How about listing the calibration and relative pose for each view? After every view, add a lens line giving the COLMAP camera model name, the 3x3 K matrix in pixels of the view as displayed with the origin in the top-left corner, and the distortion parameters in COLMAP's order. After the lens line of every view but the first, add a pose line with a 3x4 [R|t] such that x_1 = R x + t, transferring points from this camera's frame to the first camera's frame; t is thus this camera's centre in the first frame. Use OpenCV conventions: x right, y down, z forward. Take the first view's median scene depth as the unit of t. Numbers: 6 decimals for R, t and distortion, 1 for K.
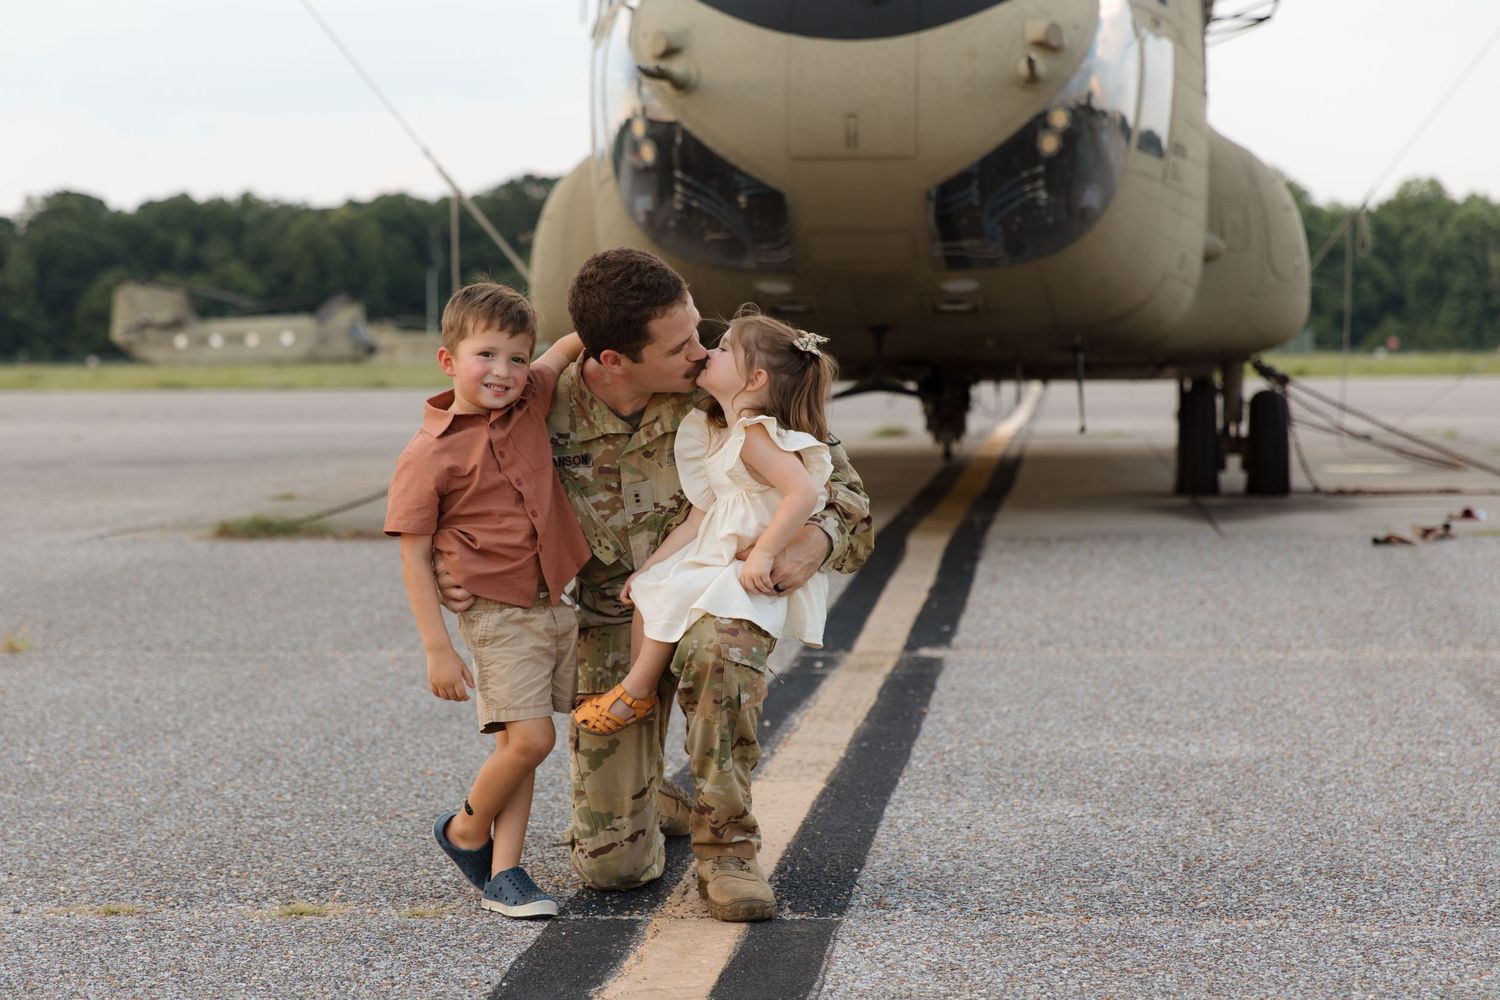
lens RADIAL K [[3112.2, 0, 715.7], [0, 3112.2, 499.8], [0, 0, 1]] dist [-0.025448, 0.000000]
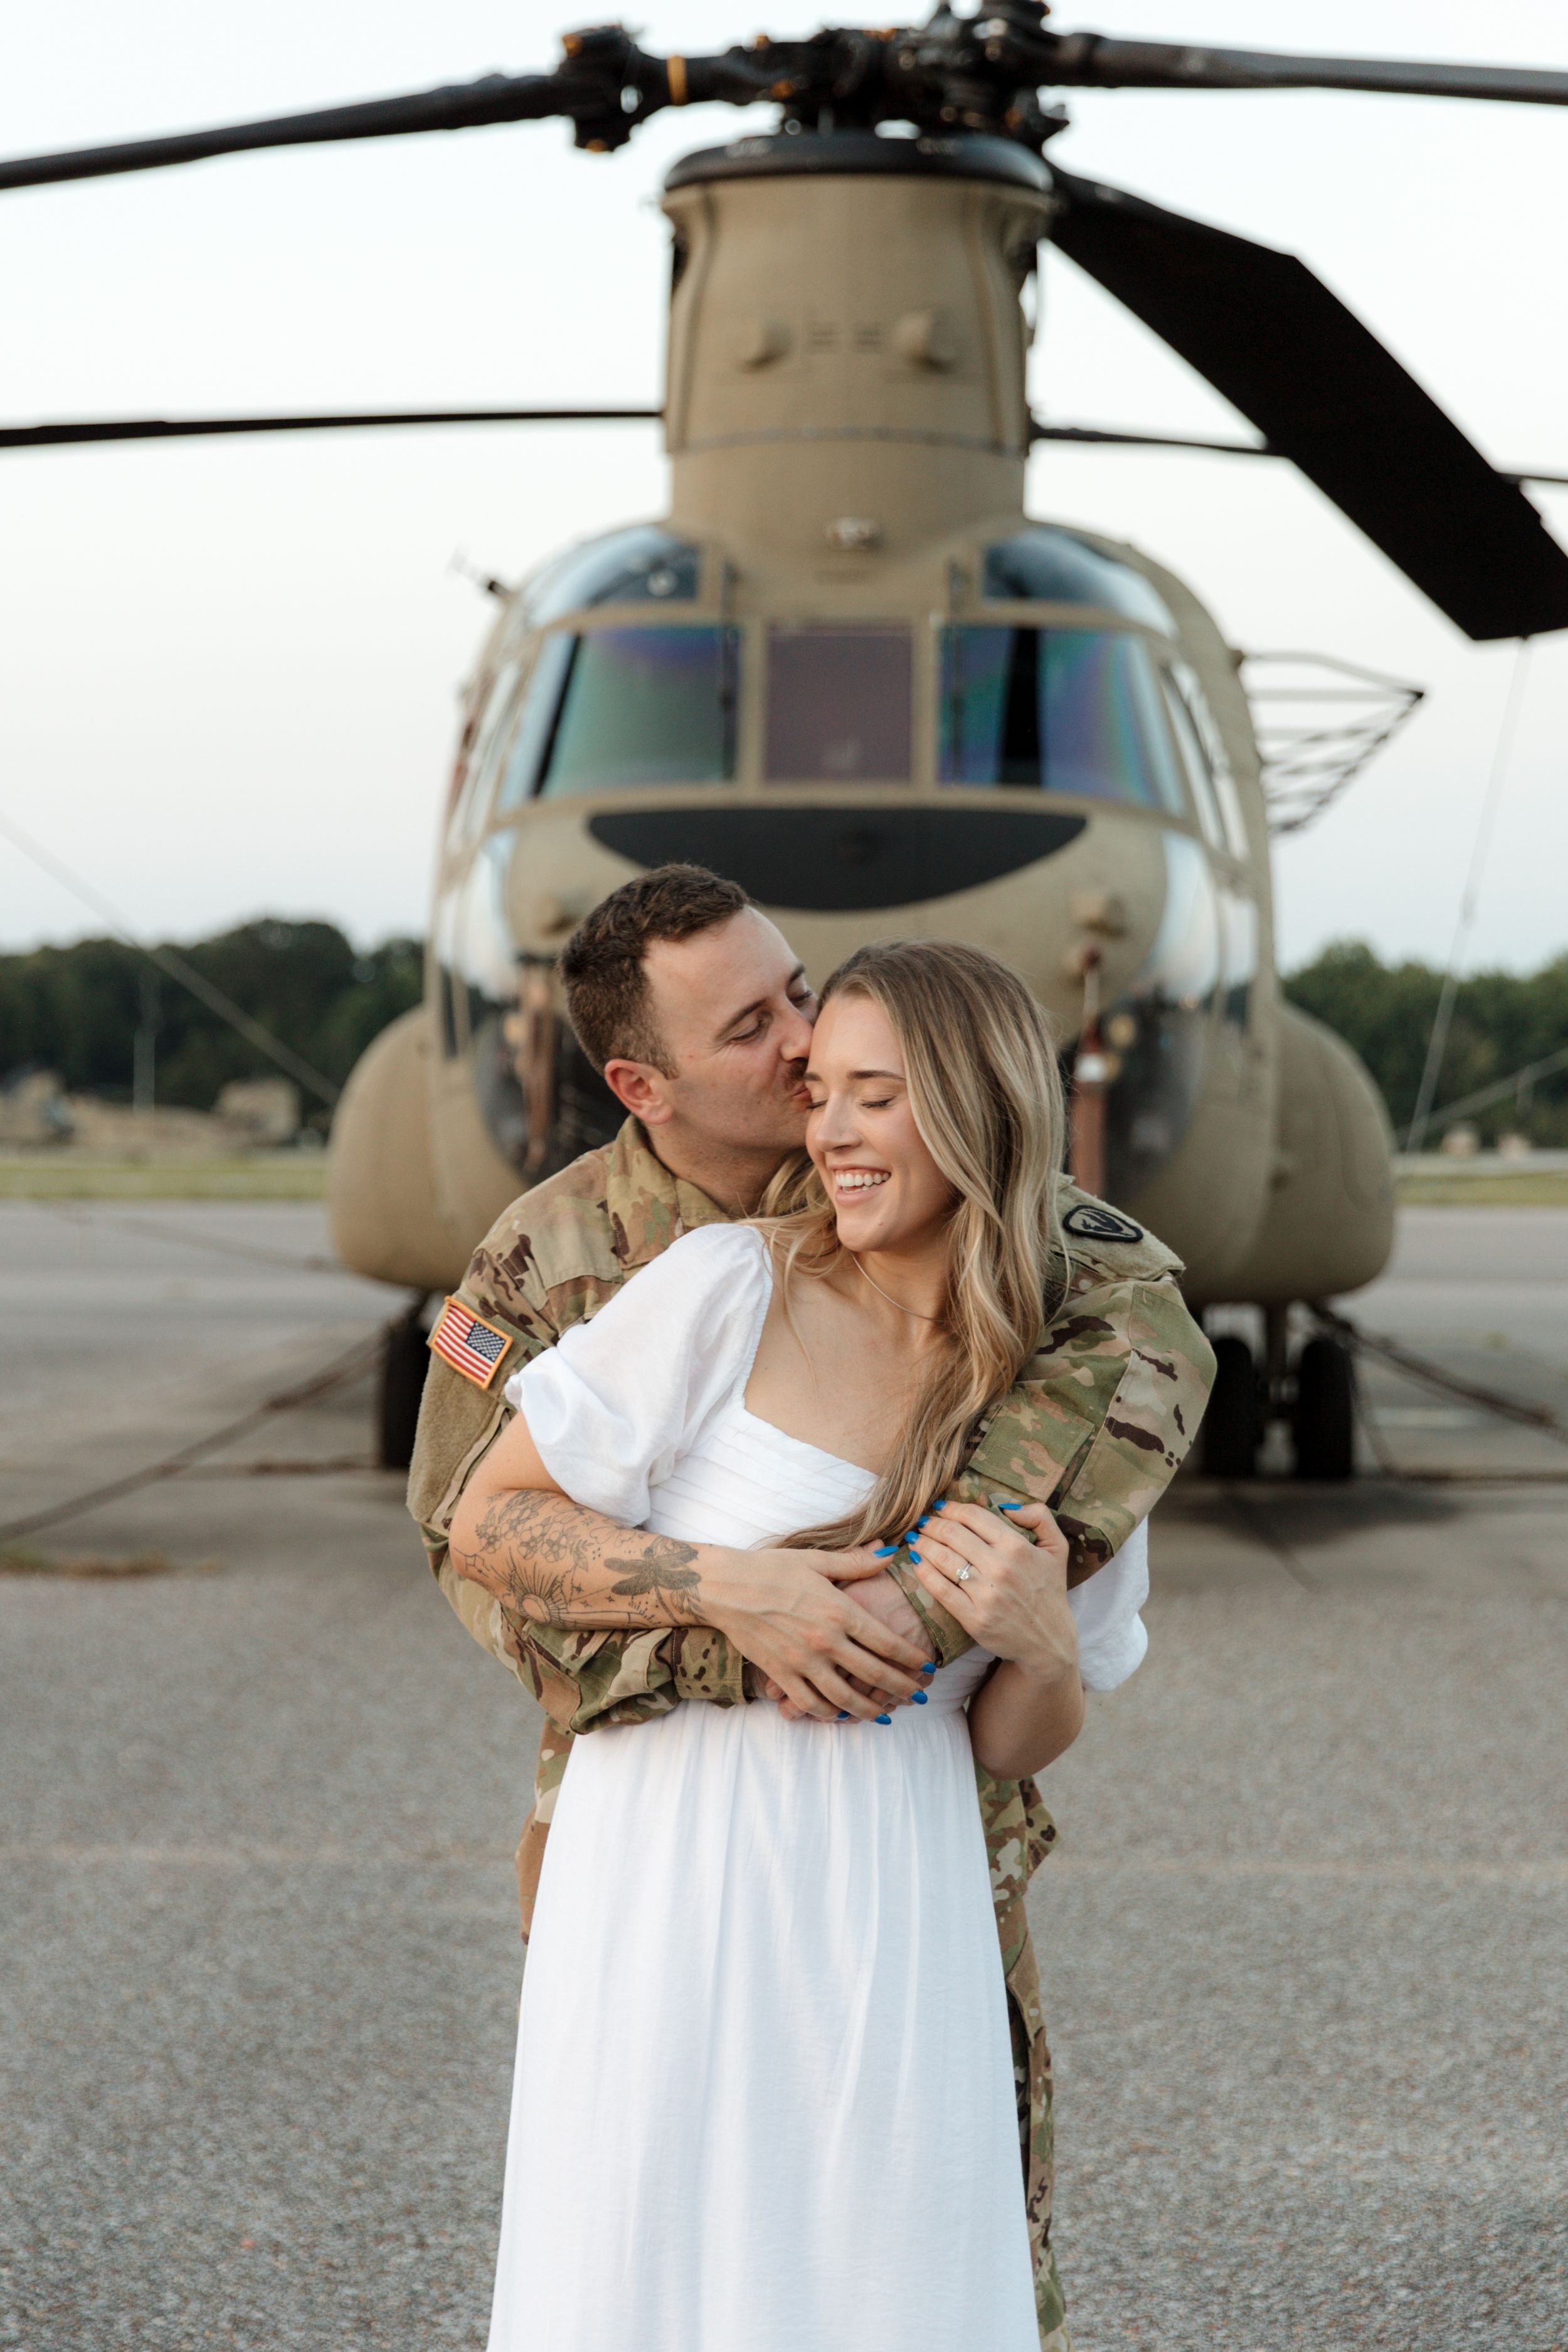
lens RADIAL K [[3776.2, 0, 811.6], [0, 3776.2, 998.1], [0, 0, 1]] dist [-0.017630, 0.000000]
pose [[0.996259, 0.014923, 0.085114, -0.031695], [-0.007951, 0.996627, -0.081673, -0.059941], [-0.086046, 0.080690, 0.993018, 0.160968]]
